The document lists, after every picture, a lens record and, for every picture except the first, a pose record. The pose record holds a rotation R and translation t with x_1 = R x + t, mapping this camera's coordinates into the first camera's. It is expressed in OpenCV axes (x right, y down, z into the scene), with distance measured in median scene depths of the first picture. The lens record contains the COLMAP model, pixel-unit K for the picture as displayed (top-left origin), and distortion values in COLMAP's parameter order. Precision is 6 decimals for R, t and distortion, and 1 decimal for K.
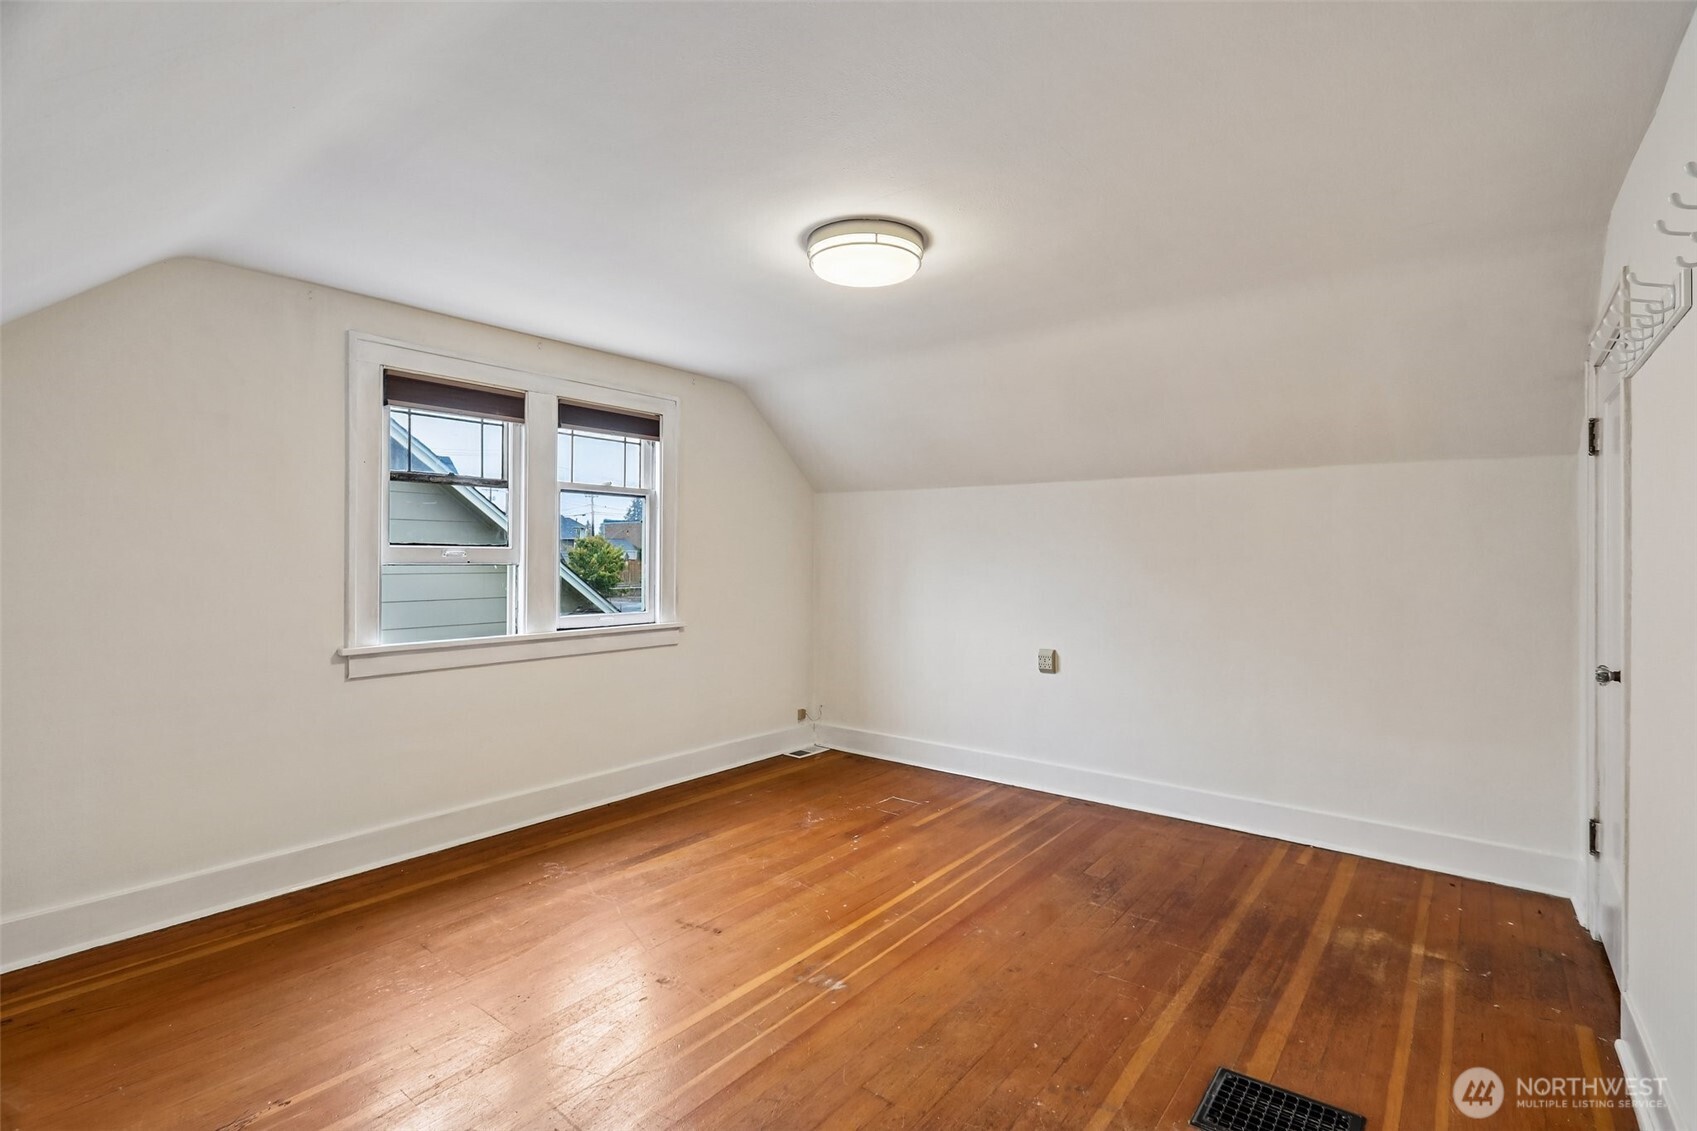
lens RADIAL K [[798.5, 0, 848.5], [0, 798.5, 565.5], [0, 0, 1]] dist [0.003600, 0.001719]
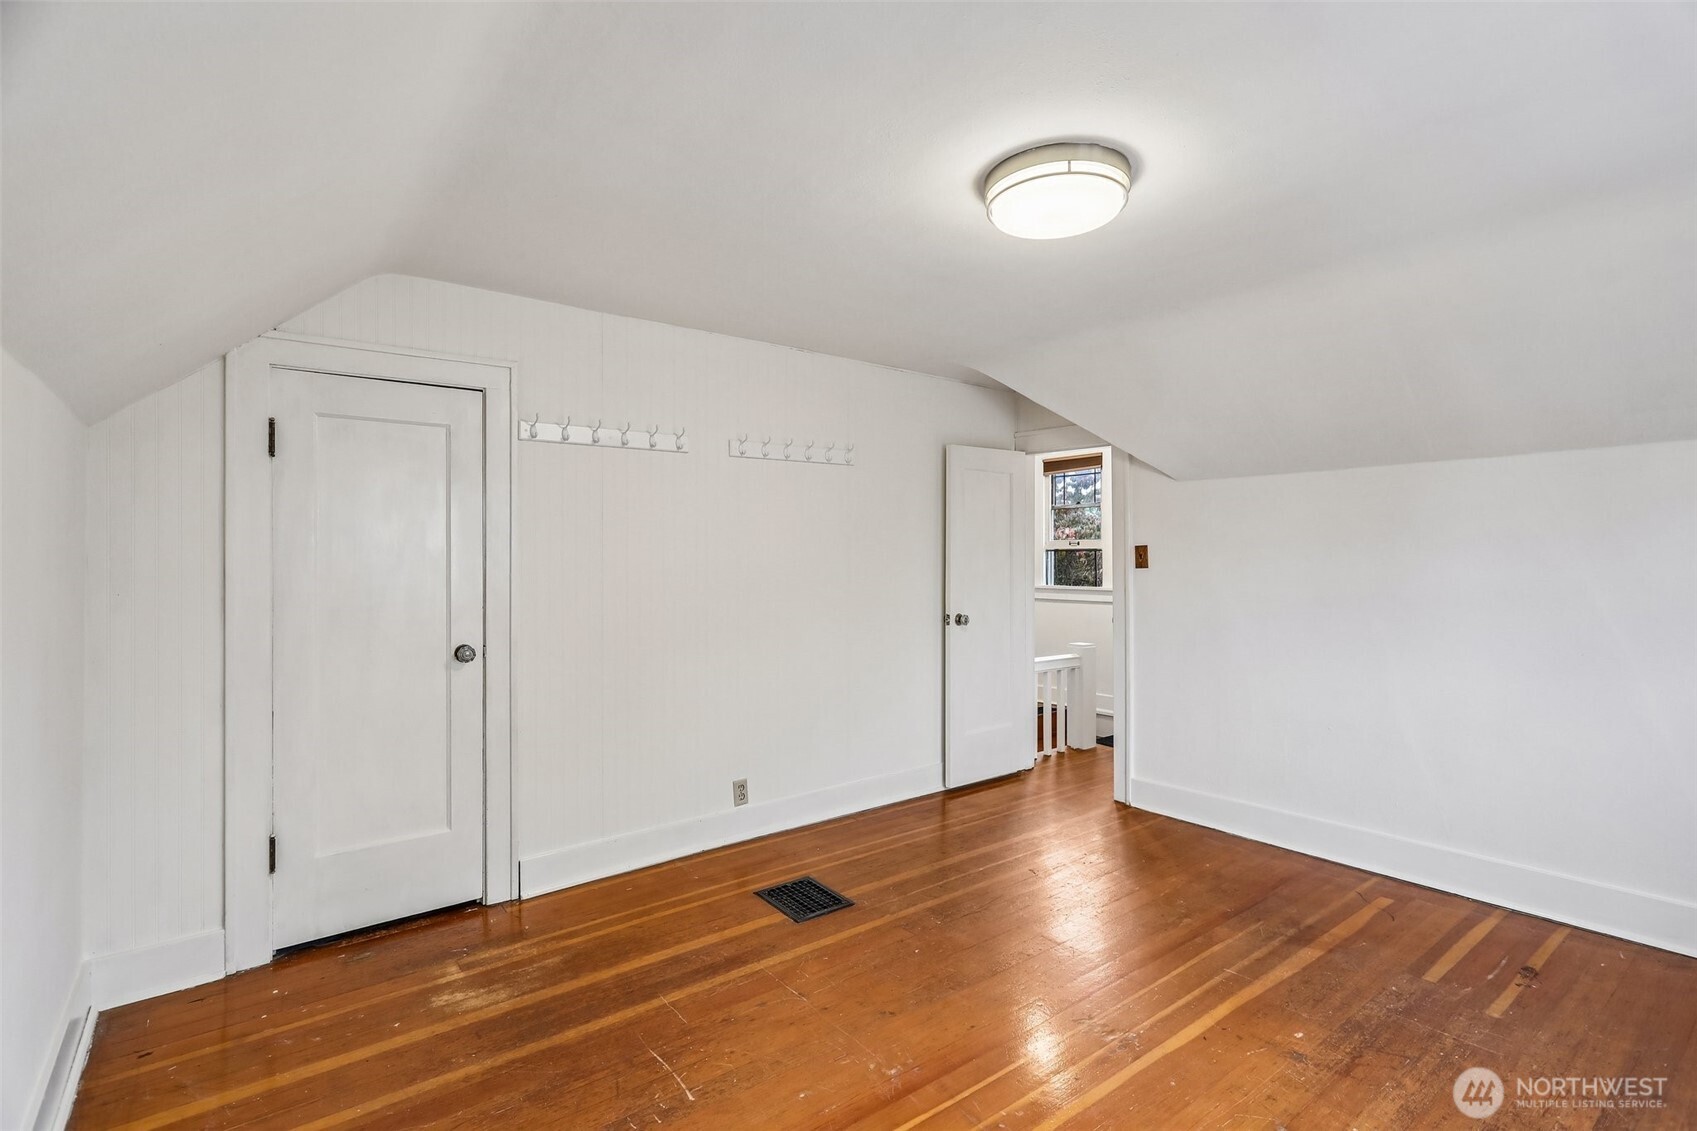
lens RADIAL K [[798.5, 0, 848.5], [0, 798.5, 565.5], [0, 0, 1]] dist [0.003600, 0.001719]
pose [[-0.969772, -0.004582, 0.243968, 0.027285], [0.000207, 0.999808, 0.019601, -0.027360], [-0.244011, 0.019059, -0.969585, 1.834637]]
